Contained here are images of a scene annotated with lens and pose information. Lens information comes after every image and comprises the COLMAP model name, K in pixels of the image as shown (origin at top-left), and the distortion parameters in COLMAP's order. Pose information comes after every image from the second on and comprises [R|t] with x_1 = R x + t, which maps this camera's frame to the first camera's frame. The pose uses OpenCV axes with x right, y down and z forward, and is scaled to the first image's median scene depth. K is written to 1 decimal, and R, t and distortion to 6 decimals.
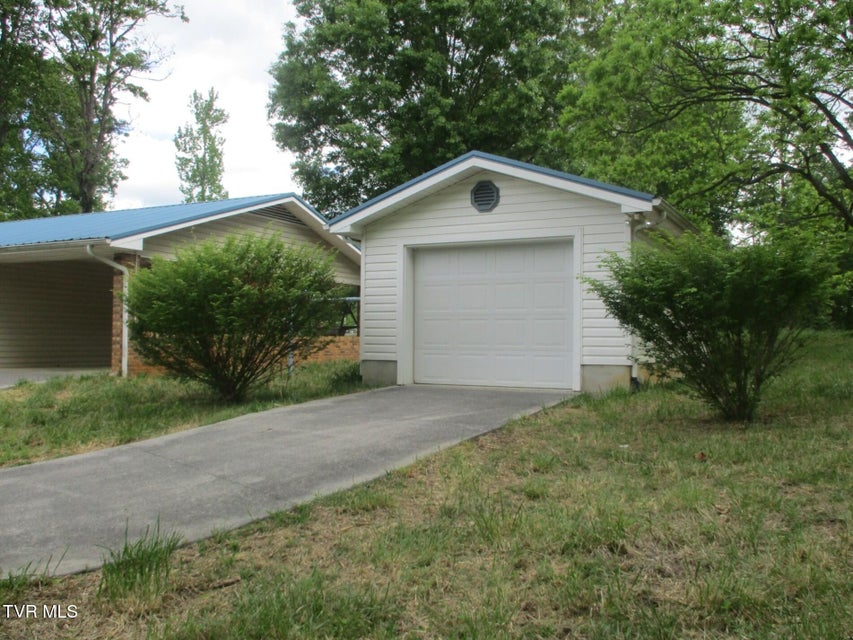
lens RADIAL K [[728.2, 0, 426.6], [0, 728.2, 344.2], [0, 0, 1]] dist [-0.046203, 0.005856]
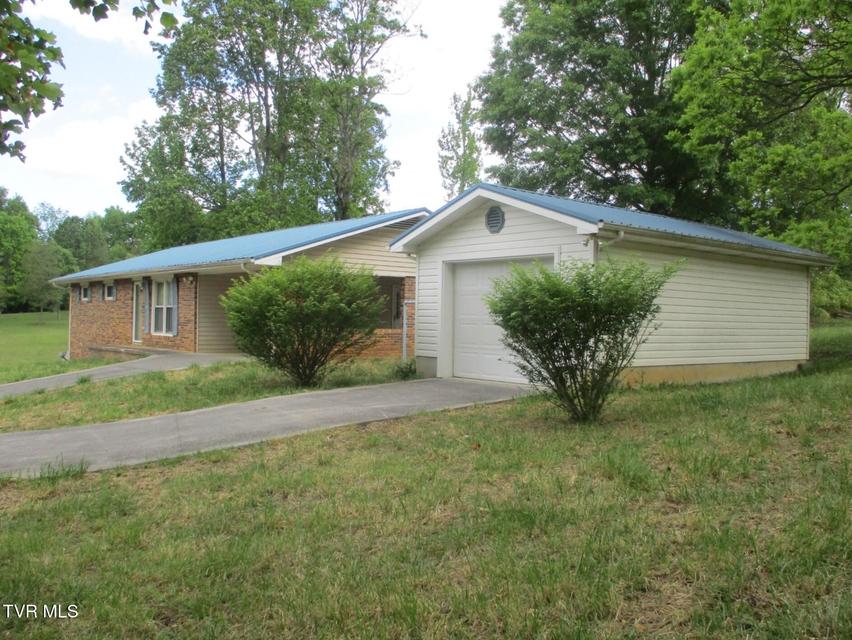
lens RADIAL K [[729.7, 0, 426.0], [0, 729.7, 320.0], [0, 0, 1]] dist [-0.035758, 0.006866]
pose [[0.927493, 0.003870, -0.373822, 0.118212], [-0.008323, 0.999912, -0.010299, -0.007983], [0.373749, 0.012664, 0.927443, -0.037965]]
